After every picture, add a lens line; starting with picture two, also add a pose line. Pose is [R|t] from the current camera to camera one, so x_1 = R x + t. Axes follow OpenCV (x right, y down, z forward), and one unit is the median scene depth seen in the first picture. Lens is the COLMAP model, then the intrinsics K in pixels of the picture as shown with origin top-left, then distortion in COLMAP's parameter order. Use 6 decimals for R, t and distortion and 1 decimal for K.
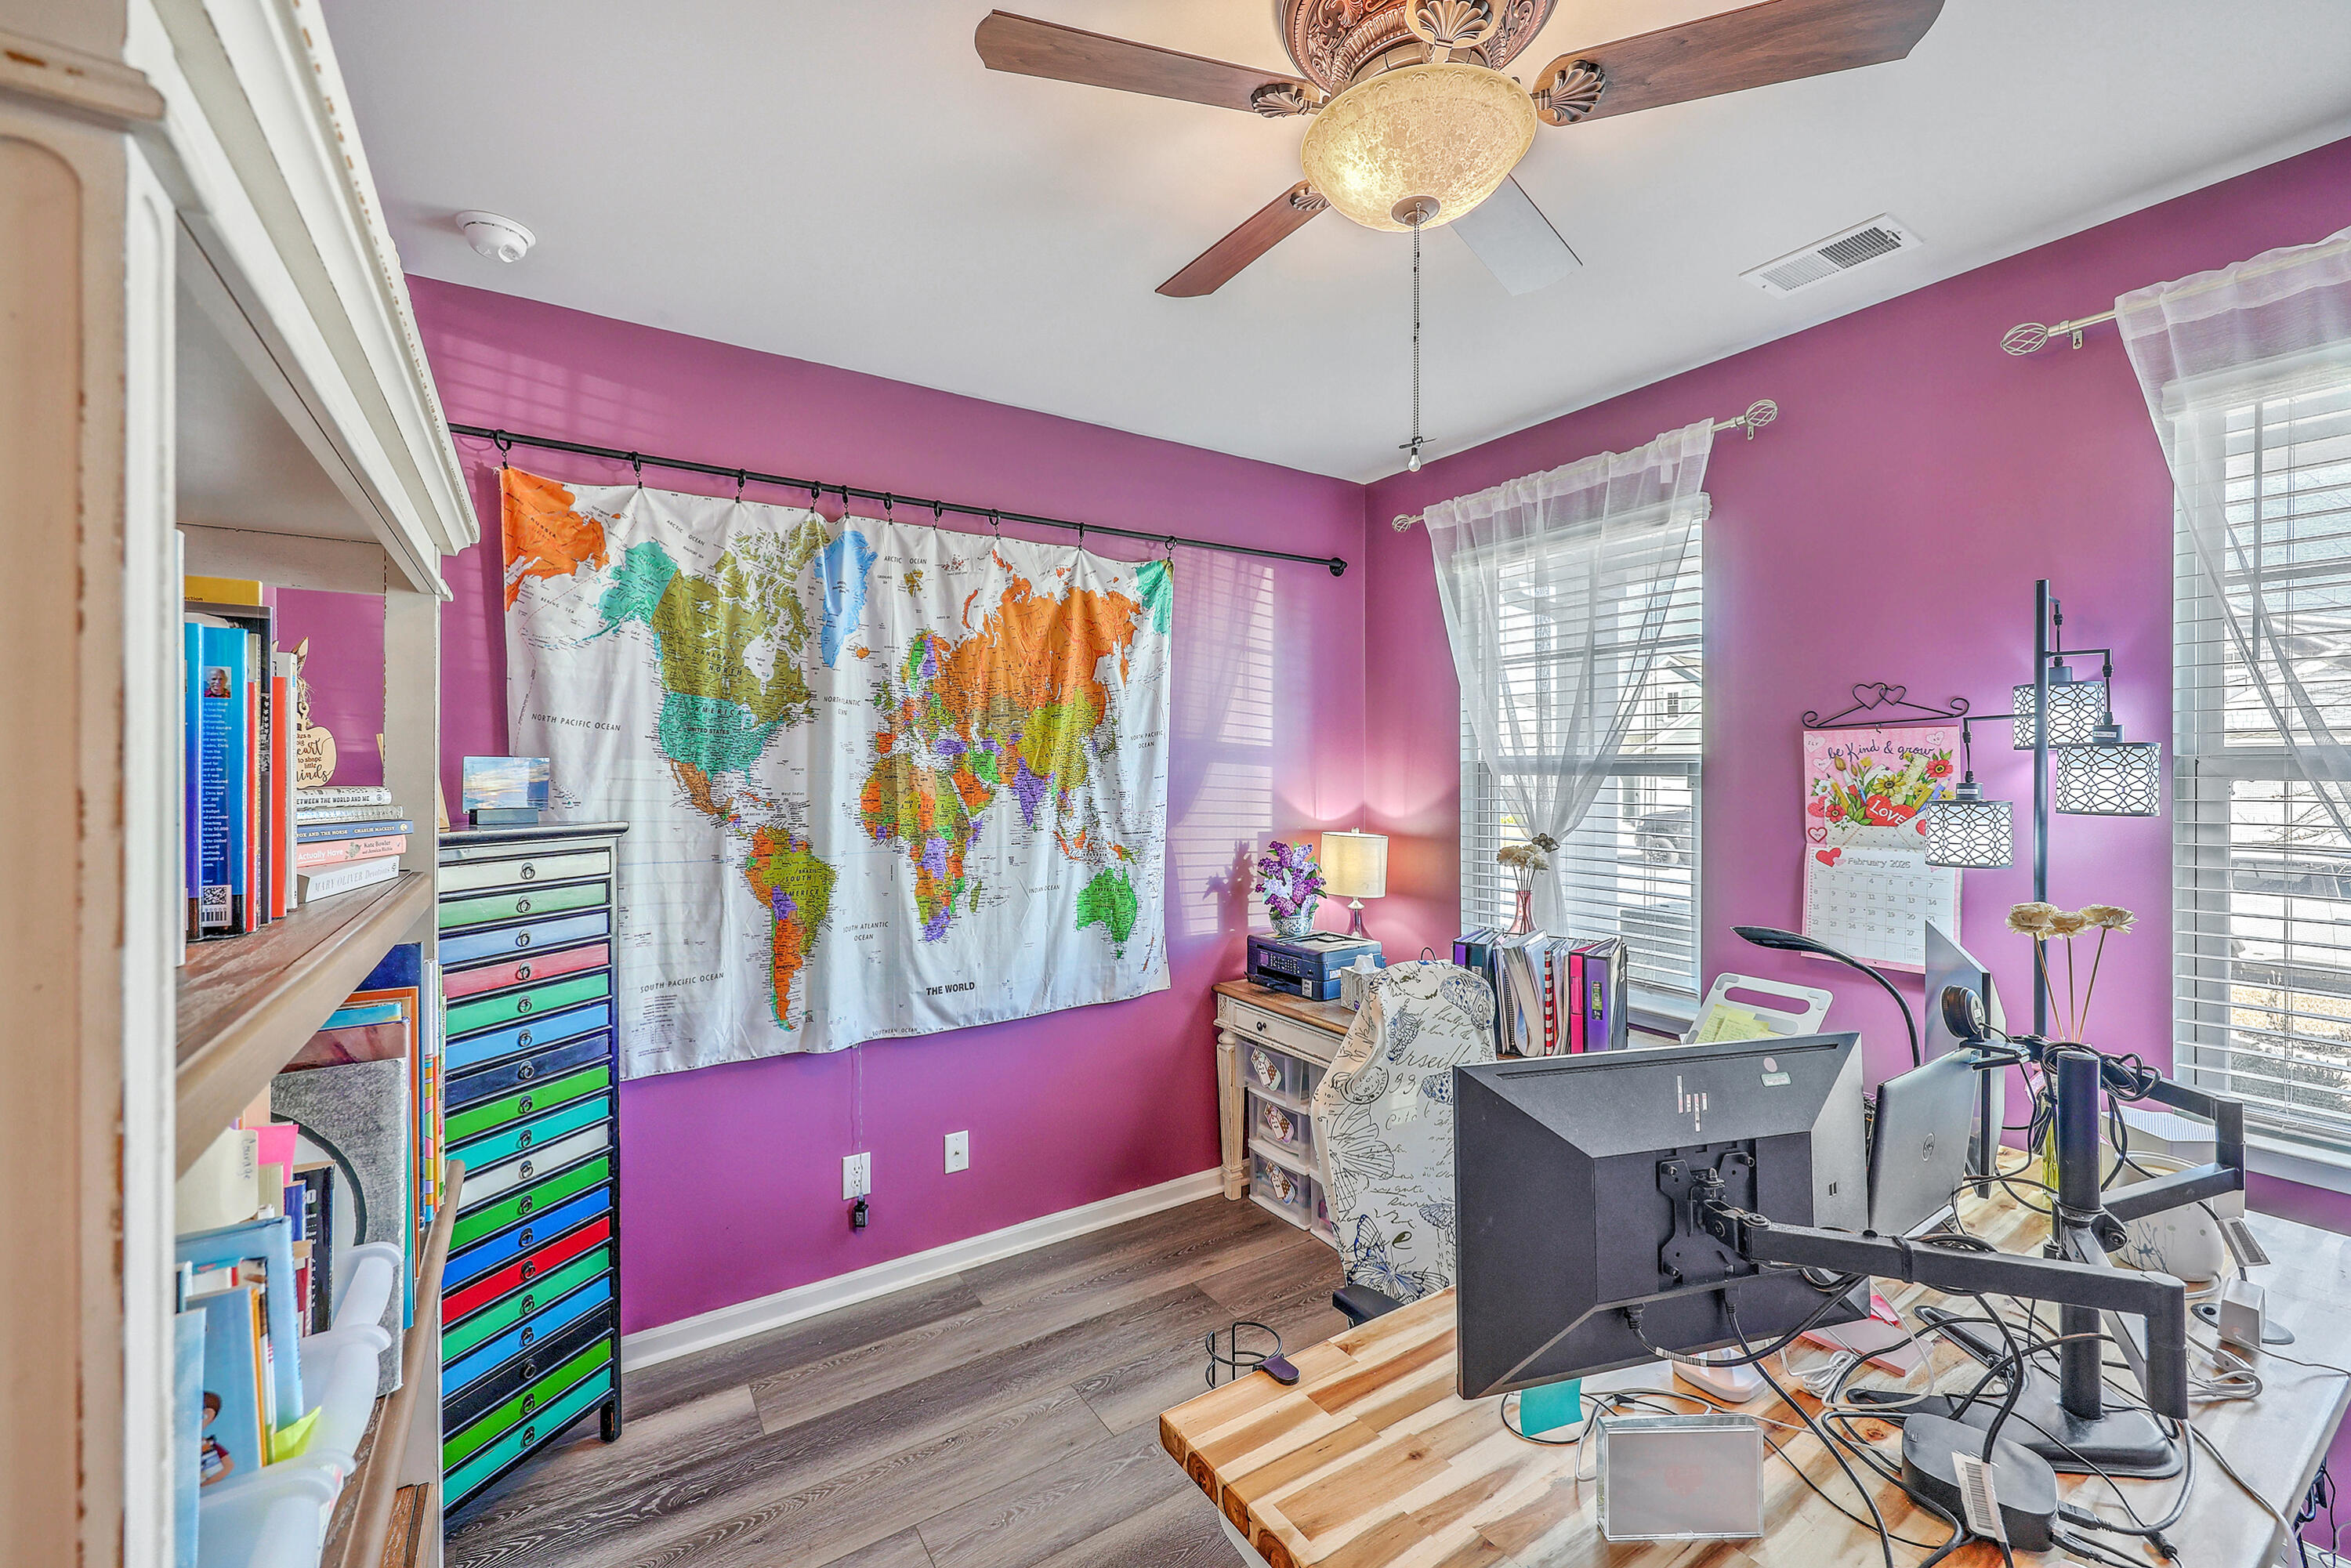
lens RADIAL K [[940.0, 0, 1159.9], [0, 940.0, 777.3], [0, 0, 1]] dist [-0.000340, 0.000041]
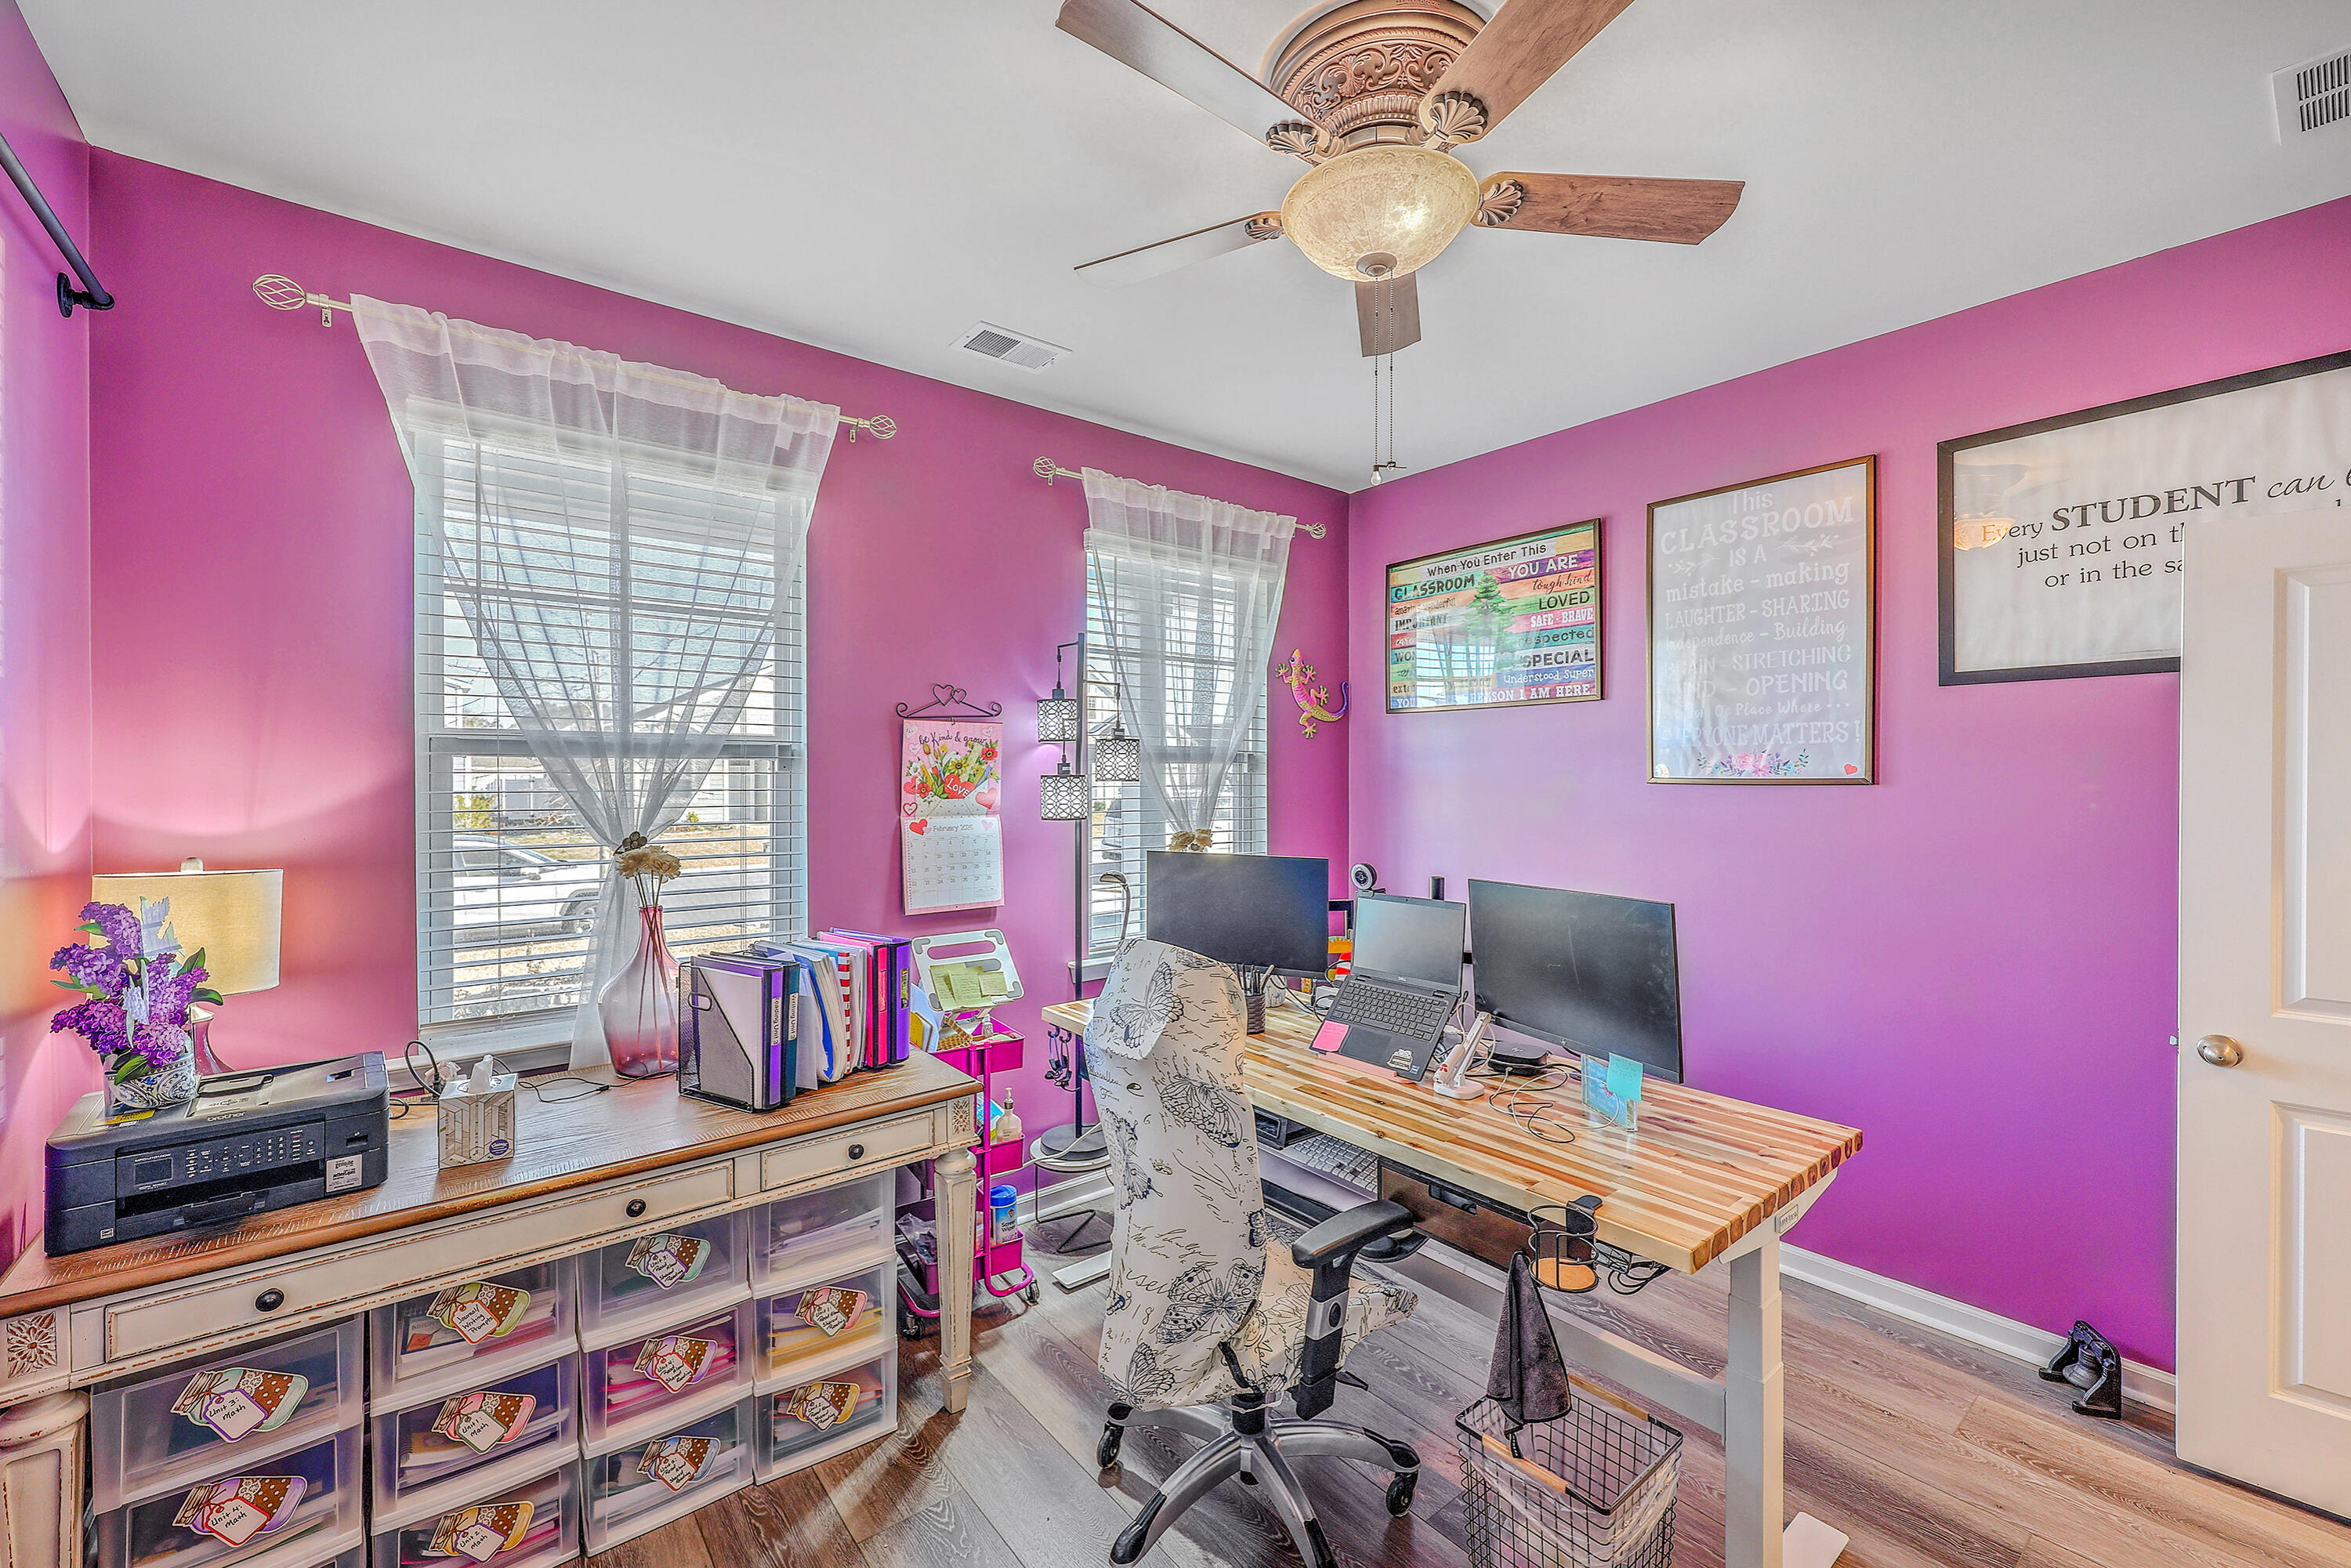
lens RADIAL K [[961.7, 0, 1184.8], [0, 961.7, 778.3], [0, 0, 1]] dist [0.000945, 0.000101]
pose [[-0.112421, -0.018039, 0.993497, -0.534335], [-0.000881, 0.999837, 0.018054, 0.000654], [-0.993660, 0.001154, -0.112419, 0.802783]]
